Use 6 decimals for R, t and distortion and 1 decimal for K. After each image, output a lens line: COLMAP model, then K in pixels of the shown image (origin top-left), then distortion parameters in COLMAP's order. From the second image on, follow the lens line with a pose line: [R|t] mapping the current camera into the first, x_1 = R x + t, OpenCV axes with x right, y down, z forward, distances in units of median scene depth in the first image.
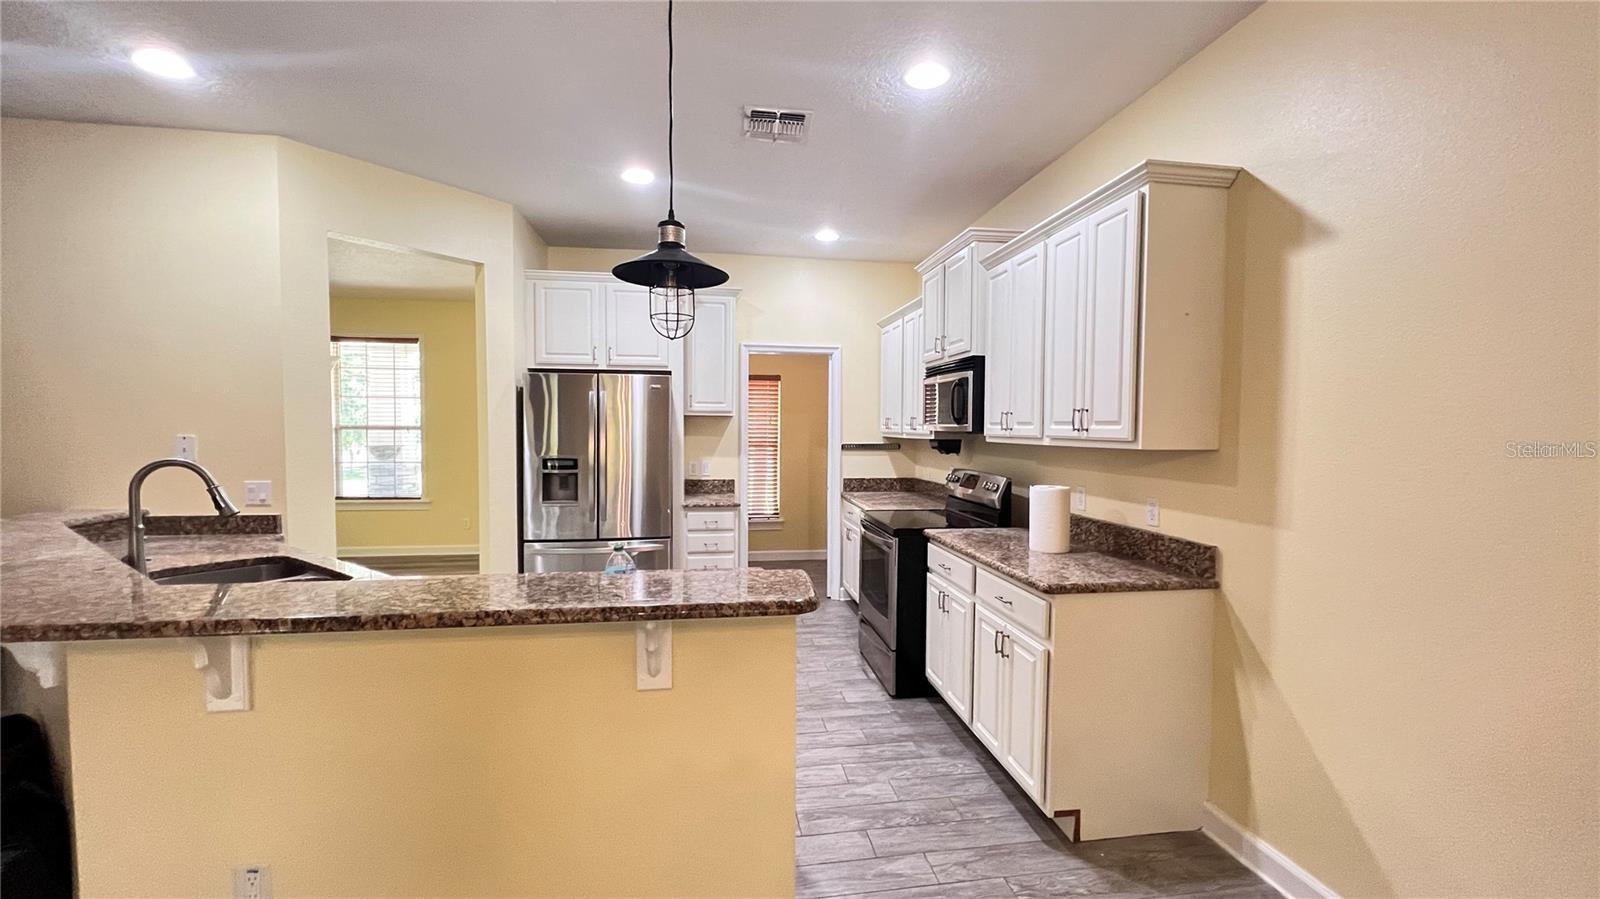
lens RADIAL K [[637.5, 0, 803.9], [0, 637.5, 454.4], [0, 0, 1]] dist [-0.002279, -0.000394]
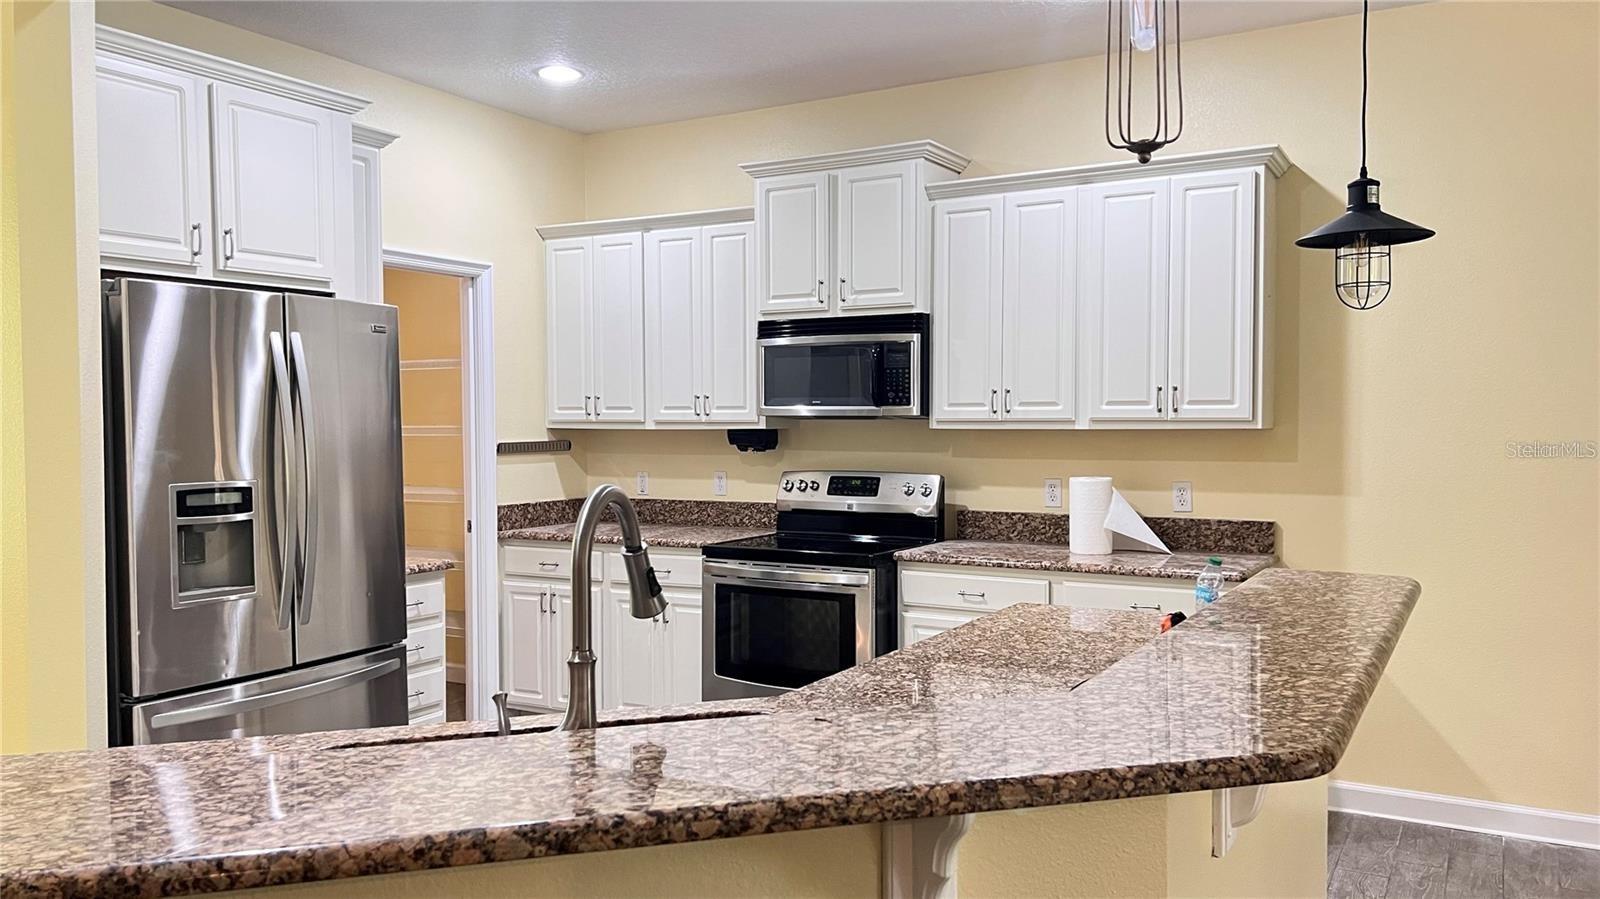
lens RADIAL K [[1211.2, 0, 797.9], [0, 1211.2, 460.0], [0, 0, 1]] dist [0.135477, -0.000214]
pose [[0.633436, -0.036889, 0.772915, -0.922095], [0.040440, 0.999076, 0.014541, -0.010541], [-0.772737, 0.022046, 0.634343, 0.216119]]
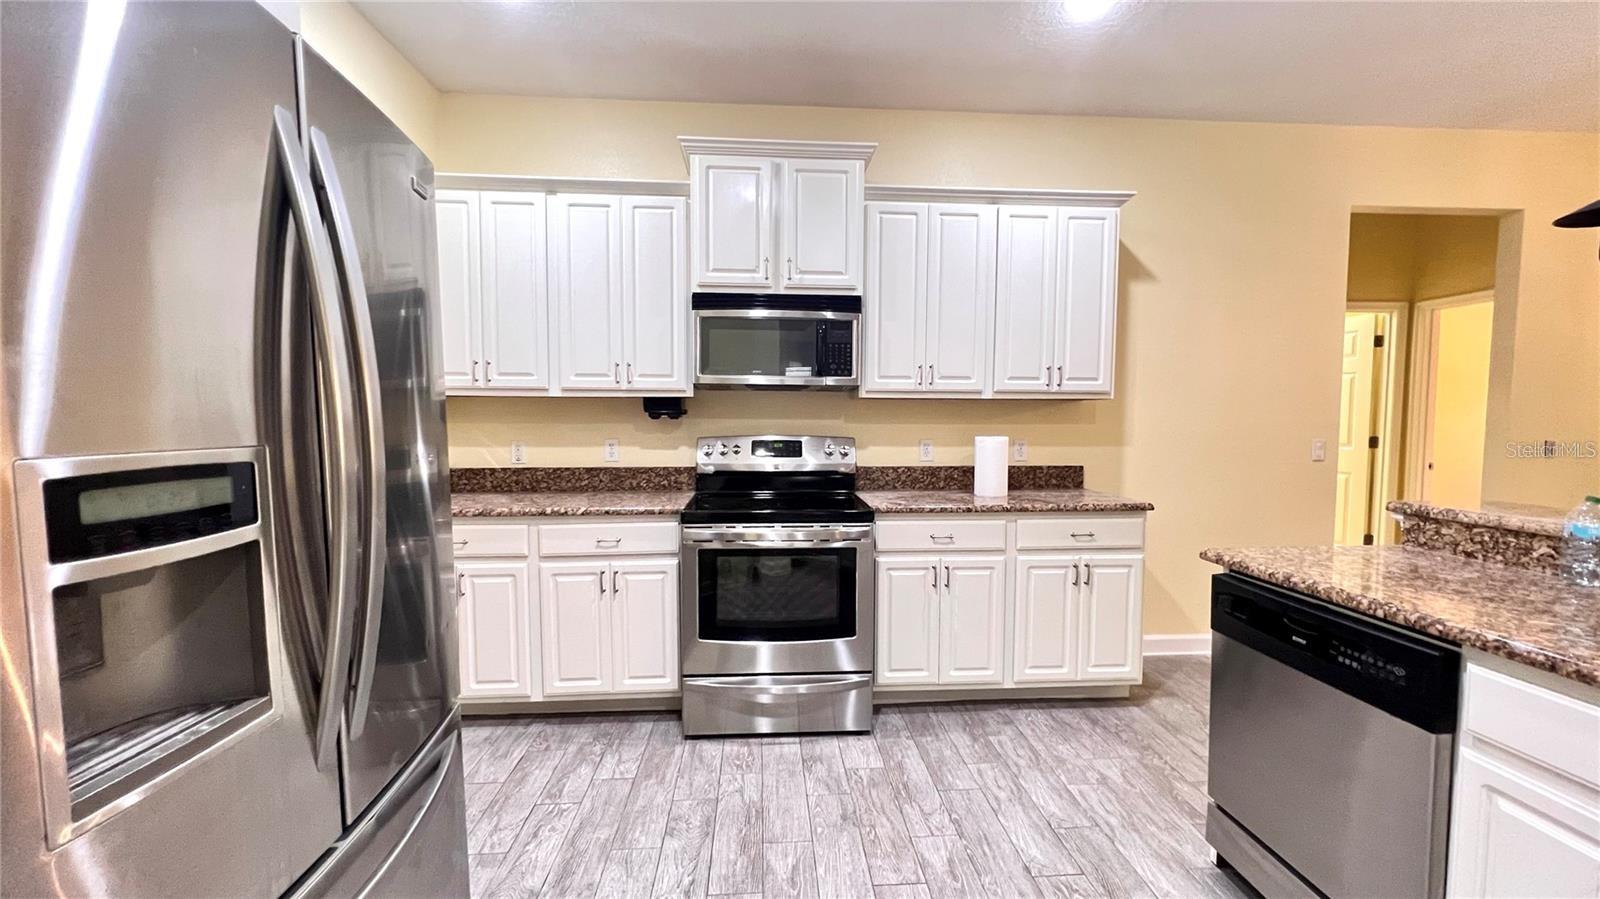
lens RADIAL K [[658.9, 0, 812.9], [0, 658.9, 451.3], [0, 0, 1]] dist [-0.000602, 0.000117]
pose [[0.088142, -0.061065, 0.994234, -0.627514], [0.037992, 0.997599, 0.057904, -0.001362], [-0.995383, 0.032669, 0.090250, 0.986431]]
